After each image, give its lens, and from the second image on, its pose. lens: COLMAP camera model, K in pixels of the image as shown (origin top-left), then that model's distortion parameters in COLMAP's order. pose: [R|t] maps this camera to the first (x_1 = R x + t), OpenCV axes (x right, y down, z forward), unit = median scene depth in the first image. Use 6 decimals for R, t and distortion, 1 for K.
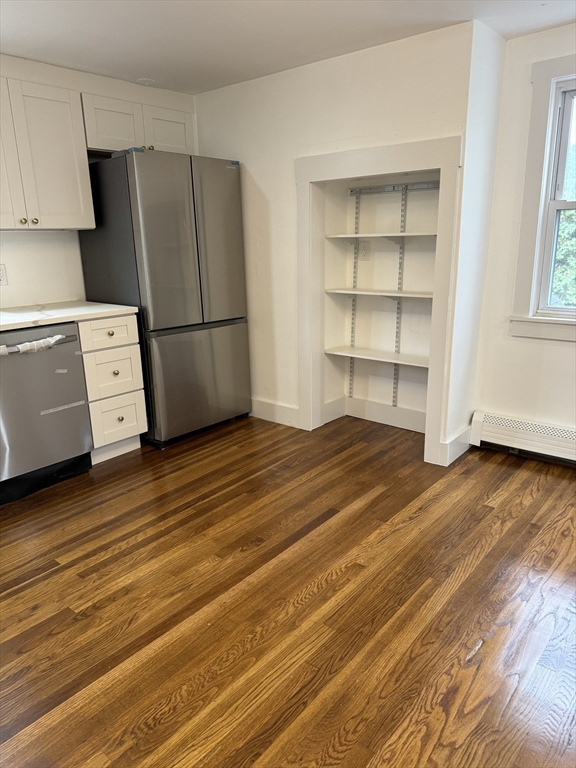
lens RADIAL K [[547.6, 0, 286.1], [0, 547.6, 377.3], [0, 0, 1]] dist [0.060597, -0.056010]
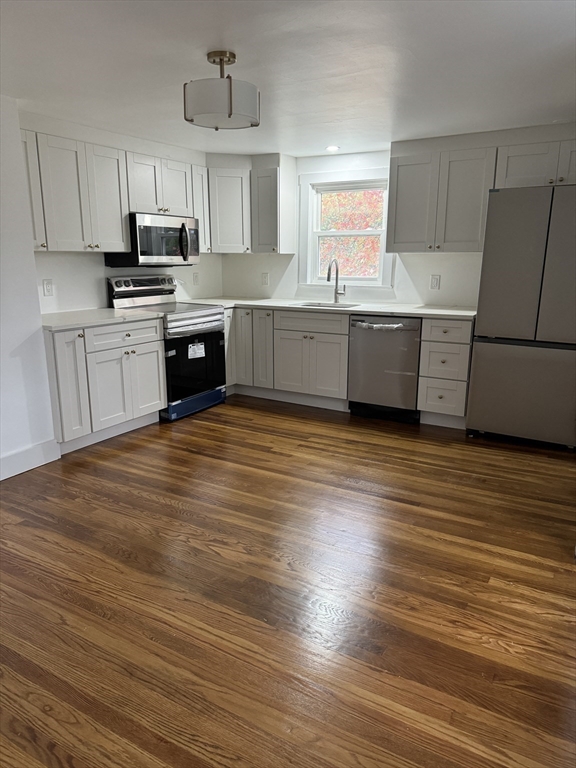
lens RADIAL K [[547.6, 0, 287.9], [0, 547.6, 382.4], [0, 0, 1]] dist [0.060597, -0.056010]
pose [[0.165070, 0.251674, -0.953631, 0.993299], [-0.252717, 0.945409, 0.205760, -0.152896], [0.953355, 0.207034, 0.219661, 0.403293]]
